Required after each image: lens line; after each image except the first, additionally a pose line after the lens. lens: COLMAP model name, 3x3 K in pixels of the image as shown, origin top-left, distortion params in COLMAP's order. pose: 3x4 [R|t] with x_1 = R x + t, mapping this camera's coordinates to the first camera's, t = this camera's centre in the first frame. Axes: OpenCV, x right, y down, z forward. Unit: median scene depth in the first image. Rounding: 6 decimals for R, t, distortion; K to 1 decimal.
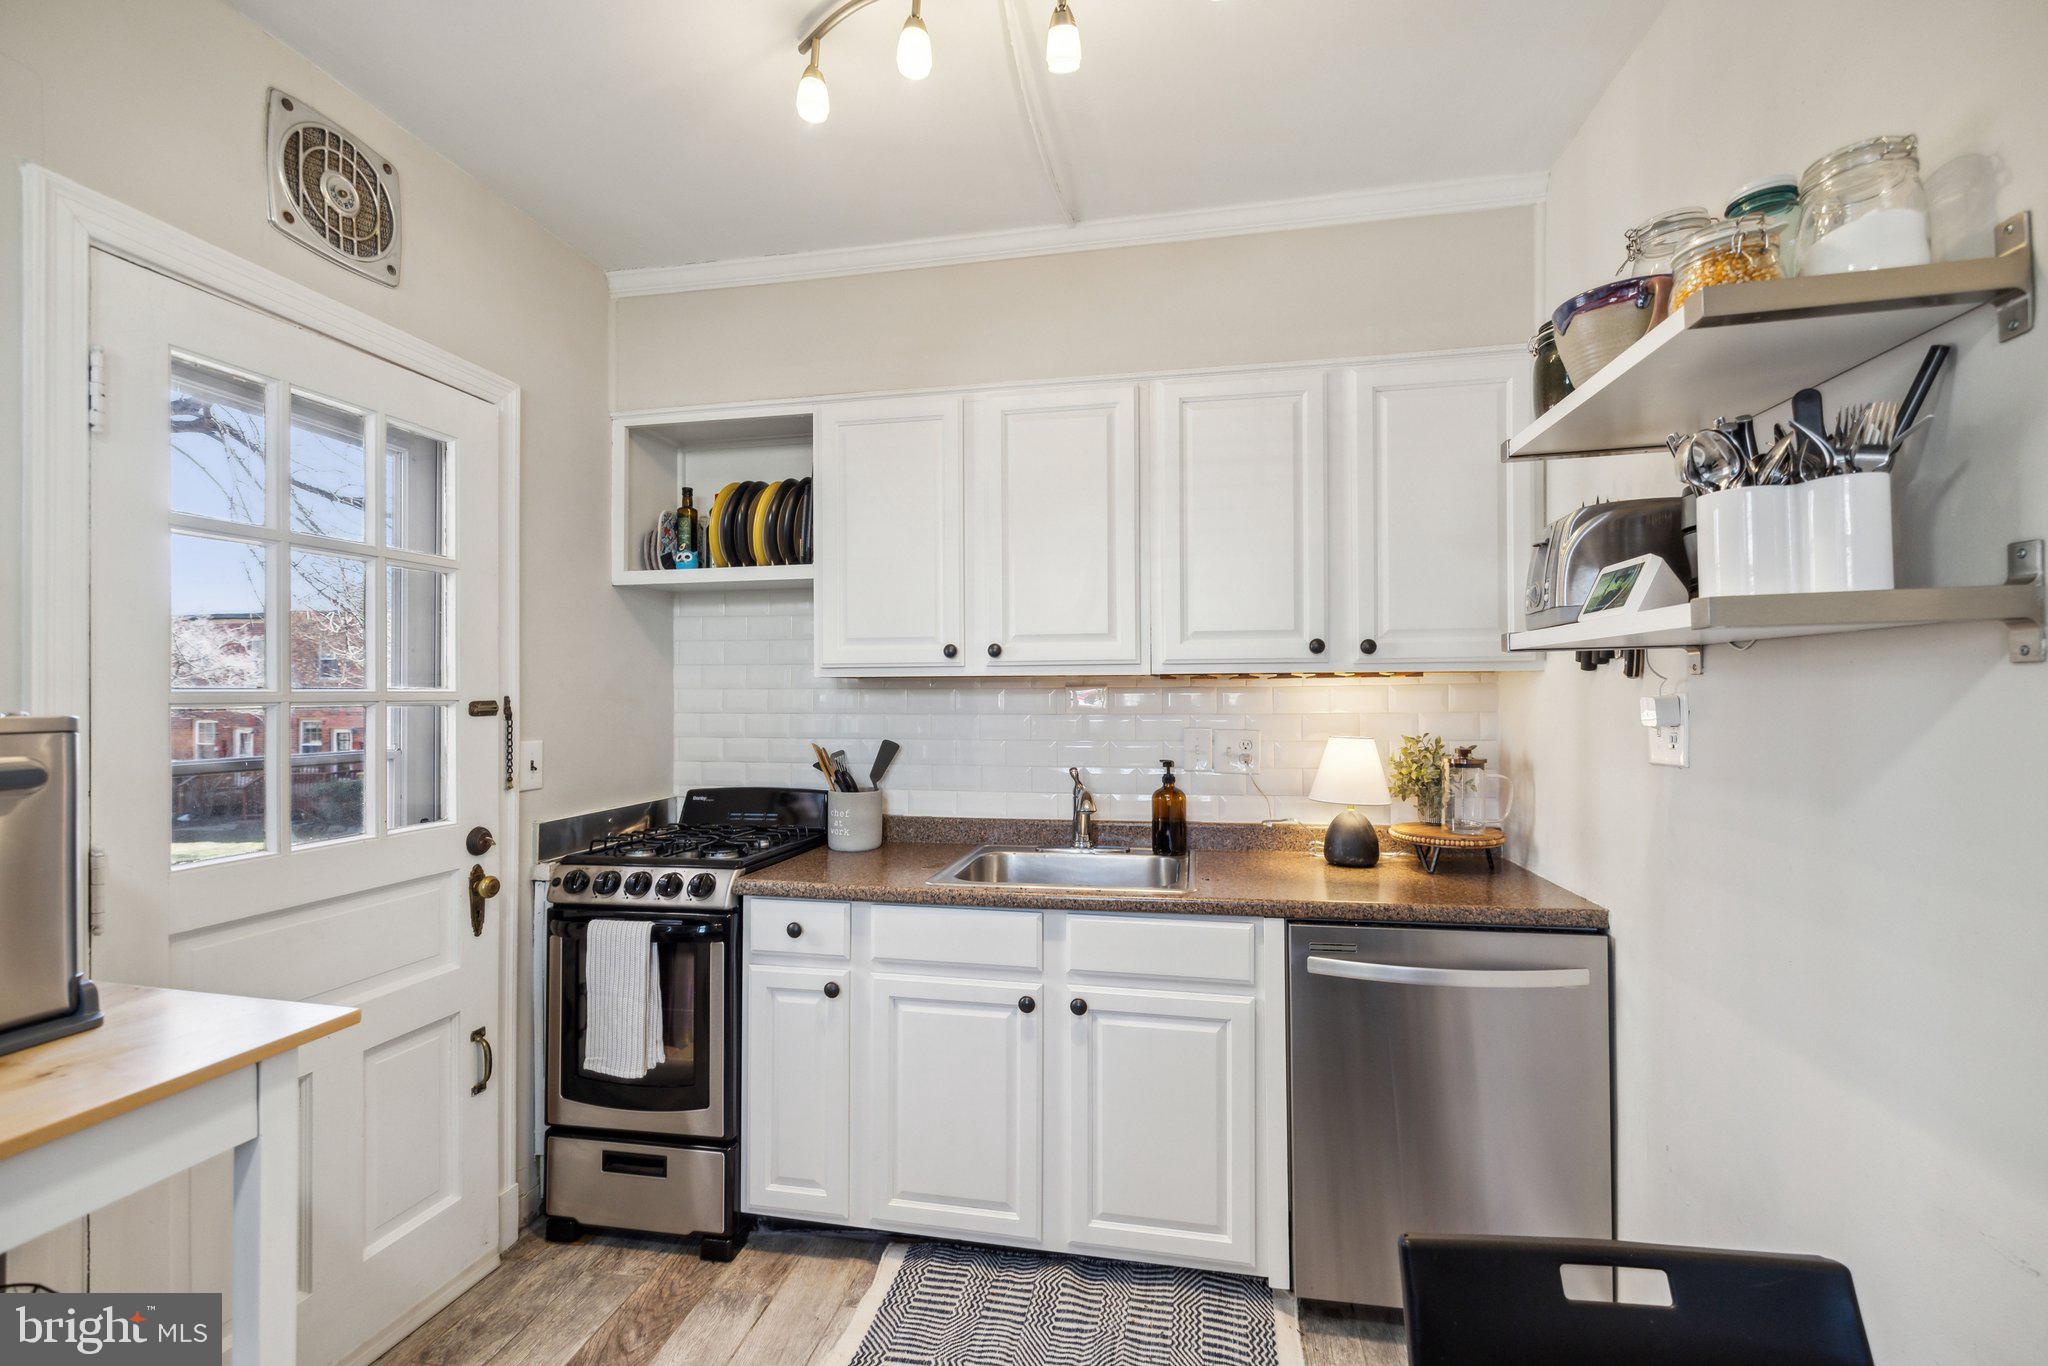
lens RADIAL K [[890.4, 0, 1027.3], [0, 890.4, 689.7], [0, 0, 1]] dist [0.002447, 0.001439]
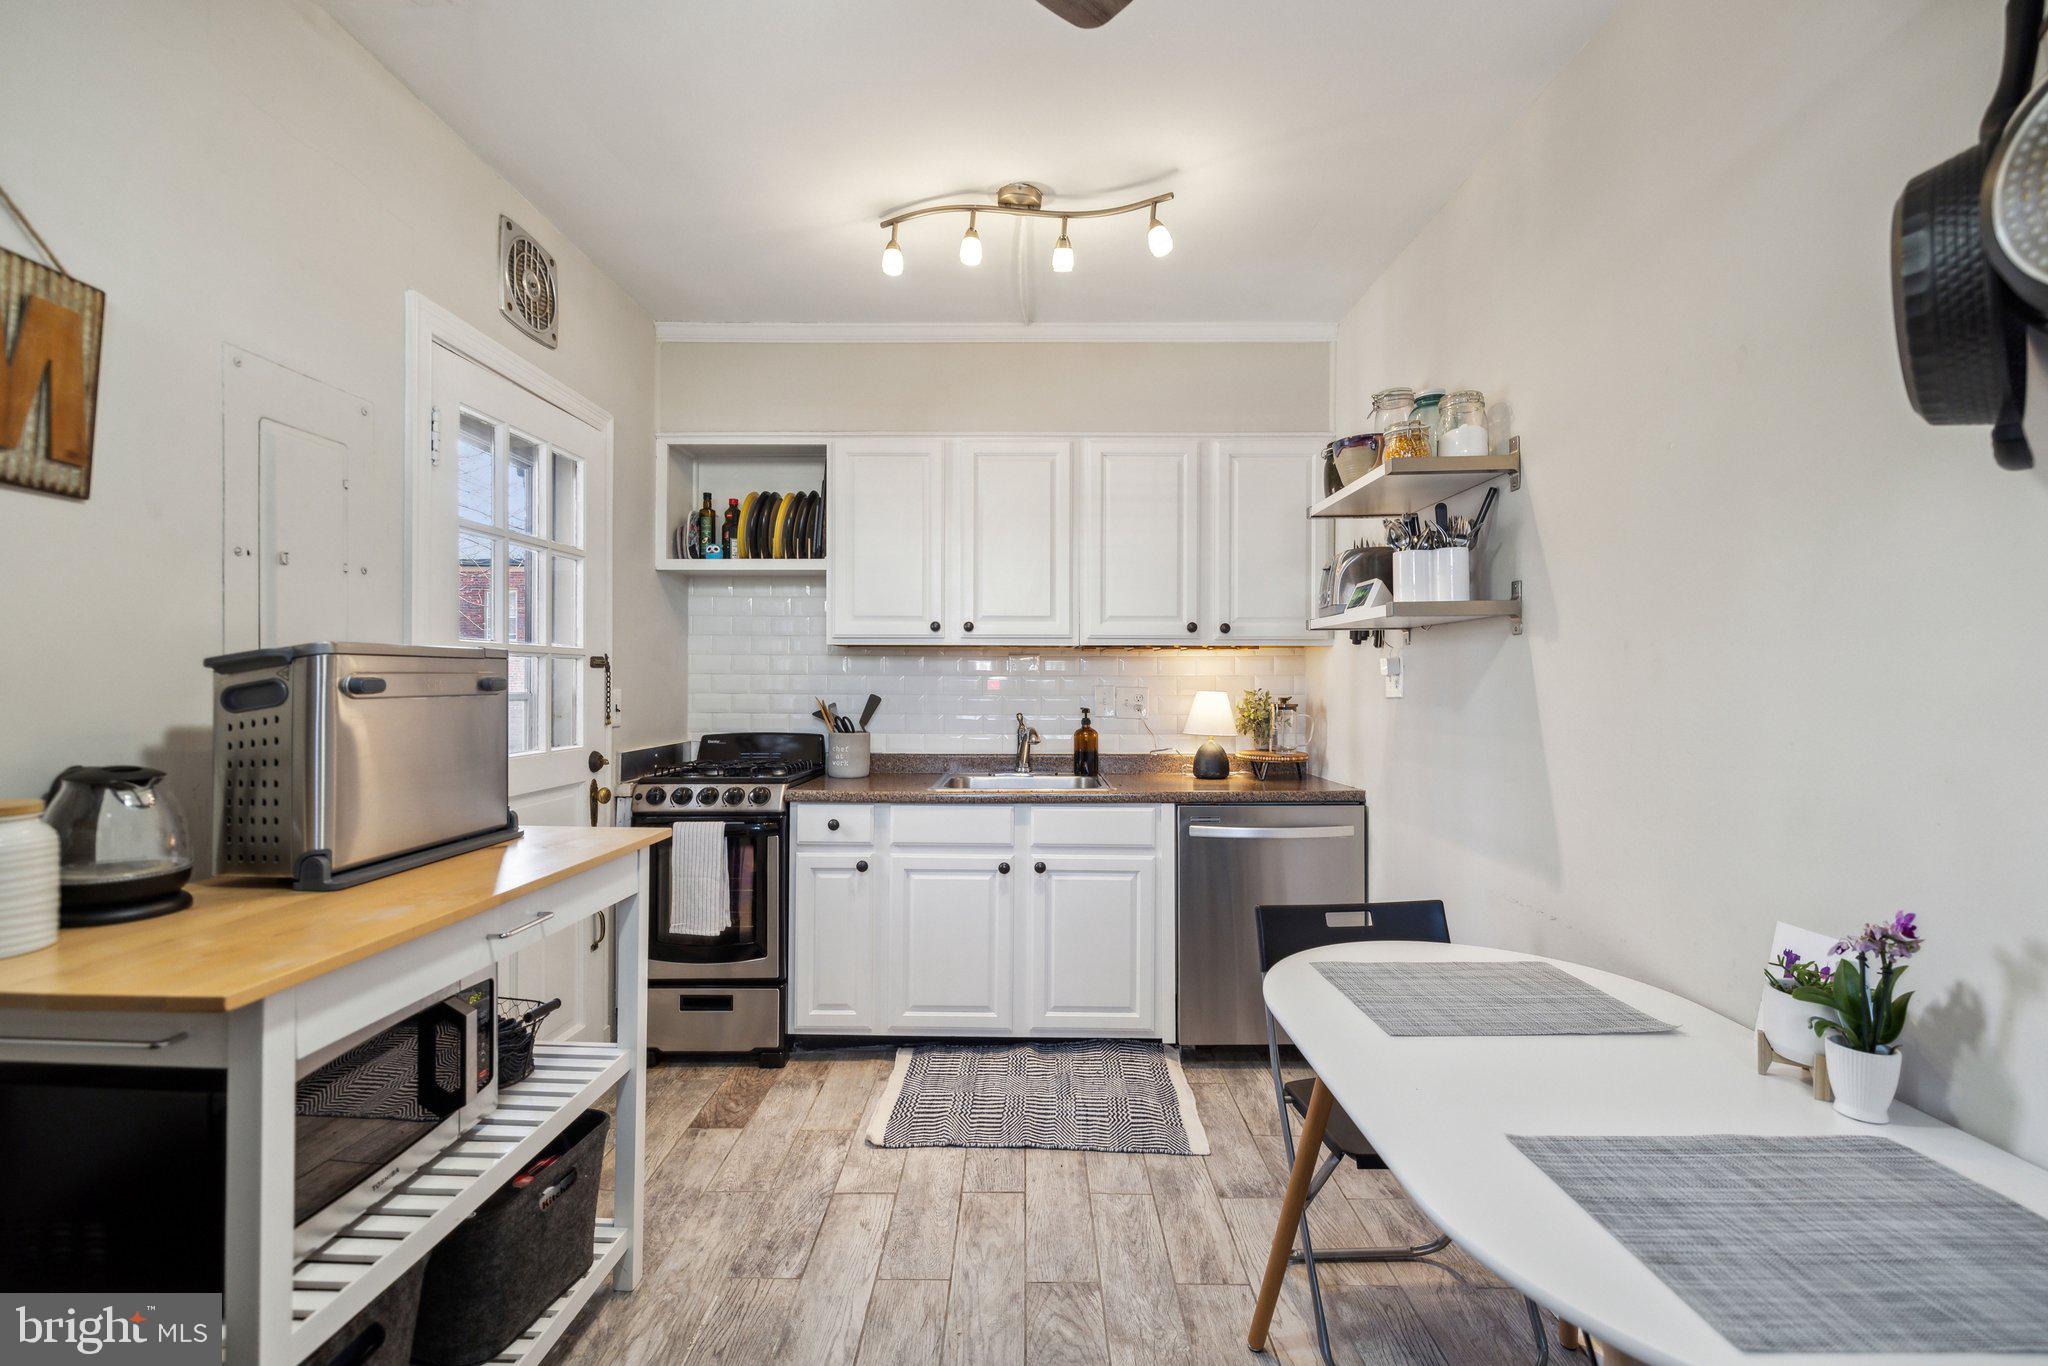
lens RADIAL K [[890.4, 0, 1036.2], [0, 890.4, 682.5], [0, 0, 1]] dist [0.002447, 0.001439]
pose [[0.982424, 0.006952, 0.186531, -0.210402], [-0.008278, 0.999946, 0.006332, 0.036764], [-0.186477, -0.007764, 0.982429, -0.416835]]
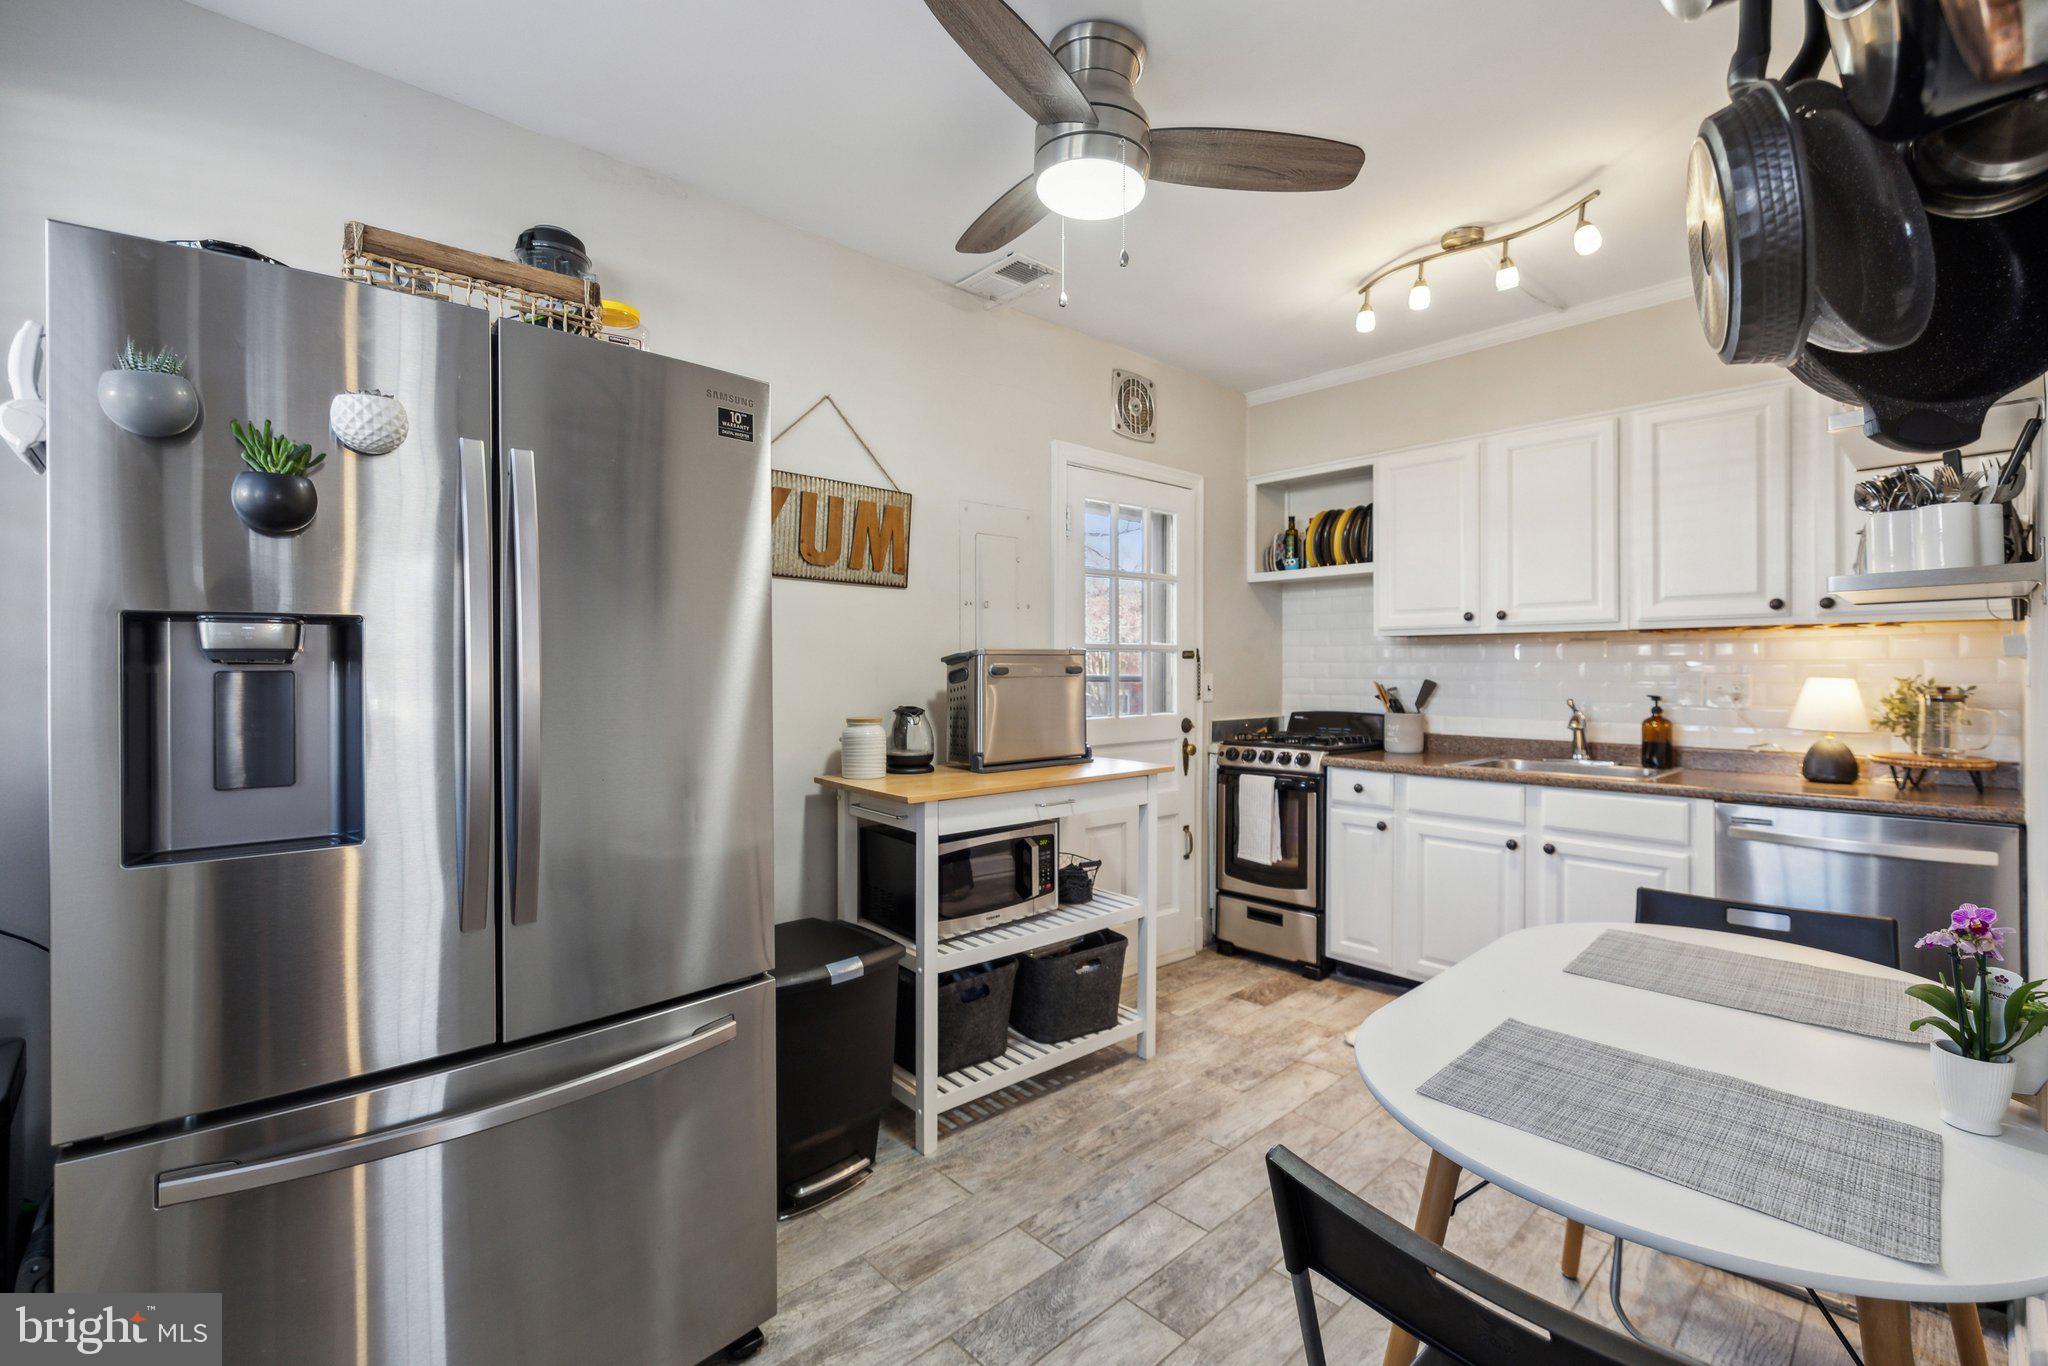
lens RADIAL K [[890.4, 0, 1041.3], [0, 890.4, 666.9], [0, 0, 1]] dist [0.002447, 0.001439]
pose [[0.813960, 0.003348, -0.580911, 0.217513], [0.000475, 0.999979, 0.006428, 0.033834], [0.580921, -0.005508, 0.813942, -0.680986]]
